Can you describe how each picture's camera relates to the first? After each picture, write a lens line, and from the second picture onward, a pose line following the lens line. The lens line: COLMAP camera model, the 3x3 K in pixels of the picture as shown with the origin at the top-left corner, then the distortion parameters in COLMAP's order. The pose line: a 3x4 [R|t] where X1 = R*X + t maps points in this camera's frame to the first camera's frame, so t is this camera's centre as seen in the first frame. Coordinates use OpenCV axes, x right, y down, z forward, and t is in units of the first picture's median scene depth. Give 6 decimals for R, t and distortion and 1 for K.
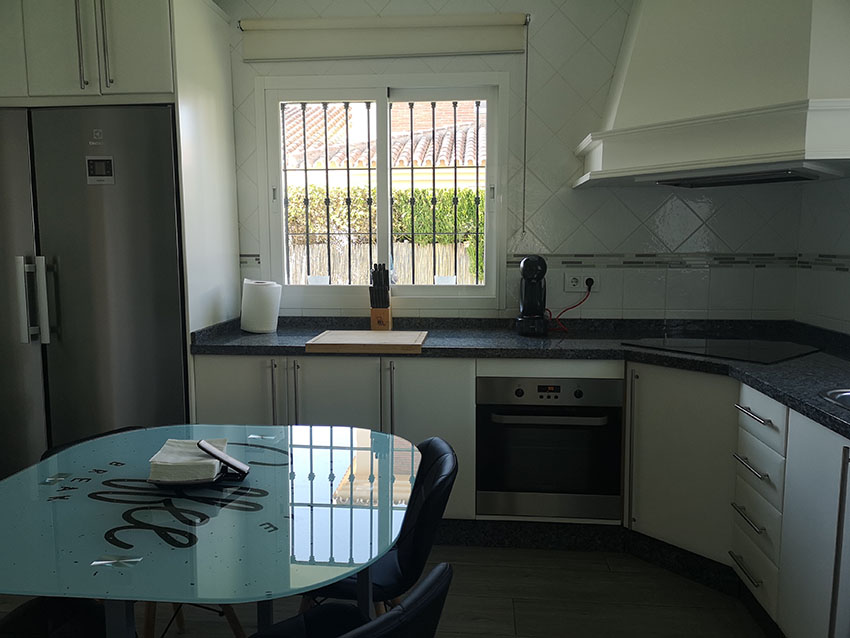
lens RADIAL K [[648.7, 0, 425.0], [0, 648.7, 319.0], [0, 0, 1]] dist [0.059854, -0.052437]
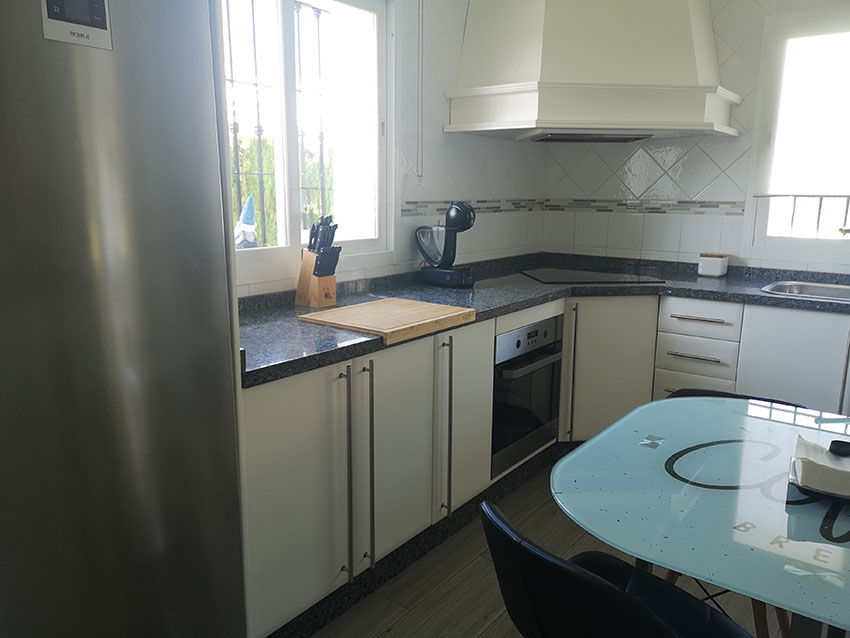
lens RADIAL K [[660.2, 0, 424.2], [0, 660.2, 314.7], [0, 0, 1]] dist [0.070926, -0.057313]
pose [[0.527971, -0.153584, 0.835260, -0.738376], [0.086448, 0.988122, 0.127047, -0.067891], [-0.844851, 0.005129, 0.534977, 0.567582]]
